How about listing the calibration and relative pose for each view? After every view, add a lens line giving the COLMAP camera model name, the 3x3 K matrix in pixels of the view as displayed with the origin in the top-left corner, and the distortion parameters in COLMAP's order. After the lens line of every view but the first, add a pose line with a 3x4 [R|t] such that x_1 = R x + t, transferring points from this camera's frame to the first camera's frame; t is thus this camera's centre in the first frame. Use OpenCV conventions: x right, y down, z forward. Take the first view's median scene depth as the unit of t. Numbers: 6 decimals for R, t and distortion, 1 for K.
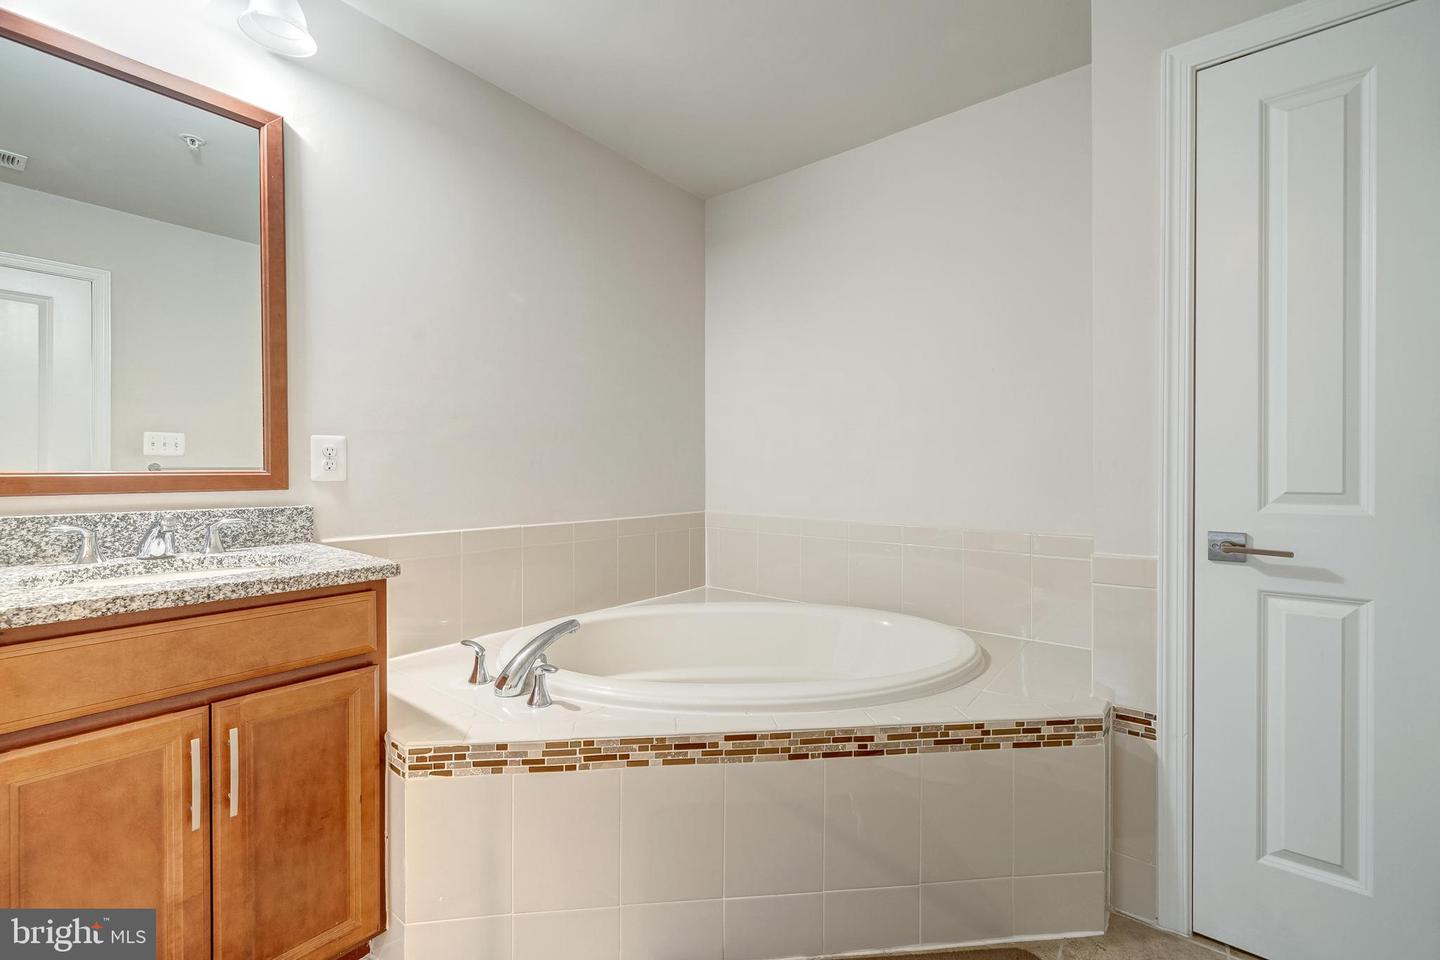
lens RADIAL K [[592.0, 0, 716.9], [0, 592.0, 477.6], [0, 0, 1]] dist [0.001285, -0.000013]
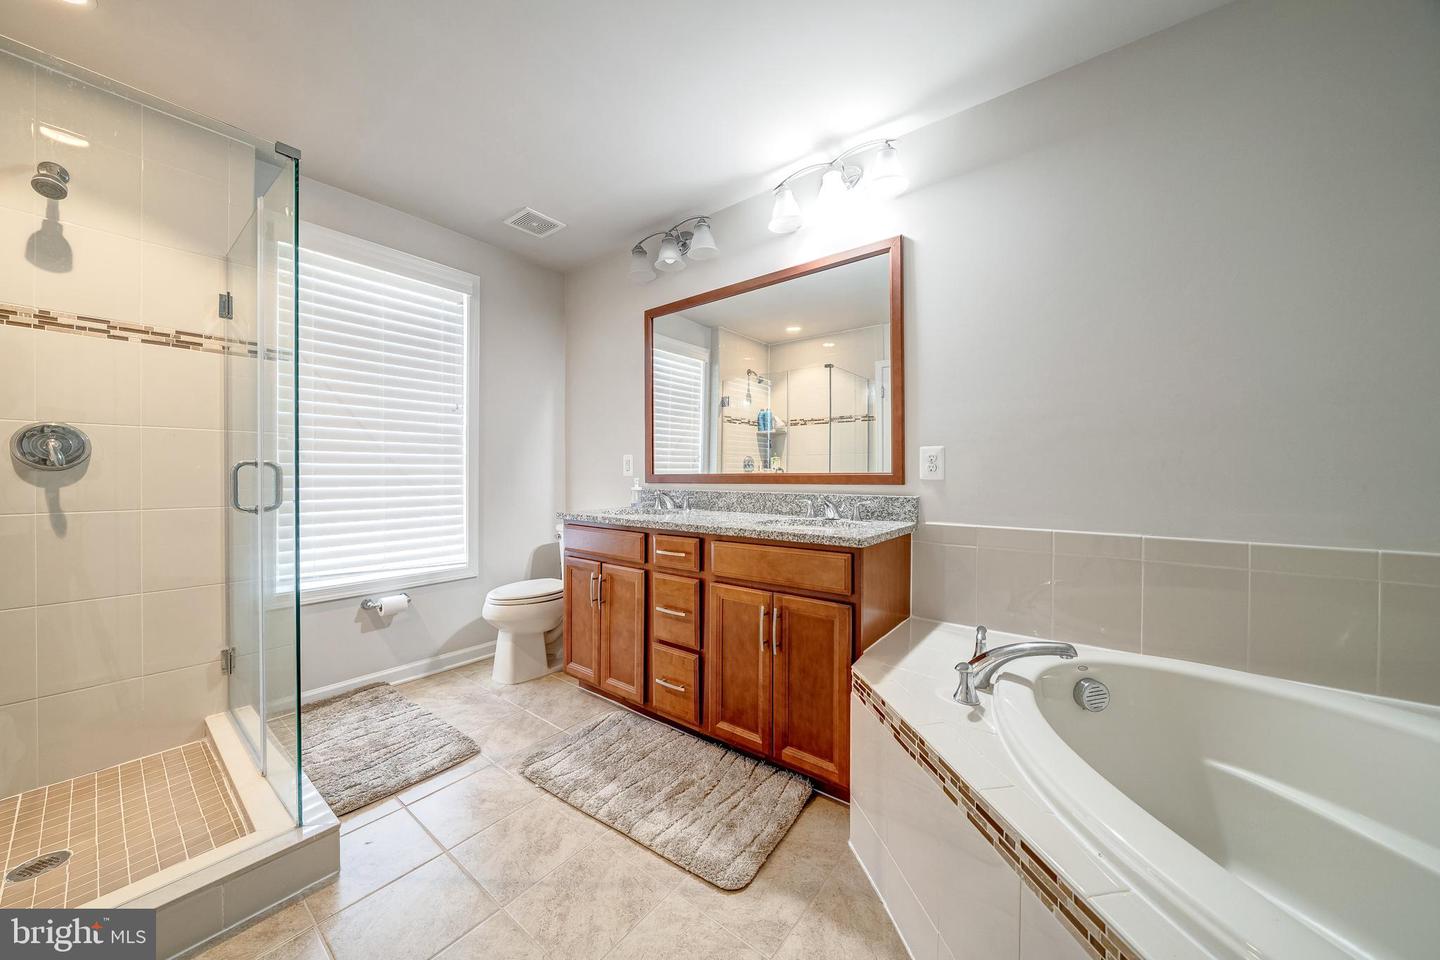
lens RADIAL K [[492.3, 0, 714.9], [0, 492.3, 477.9], [0, 0, 1]] dist [-0.001061, -0.000040]
pose [[0.029355, 0.012348, -0.999493, 0.618174], [-0.011879, 0.999857, 0.012004, -0.008428], [0.999498, 0.011521, 0.029497, 0.627211]]
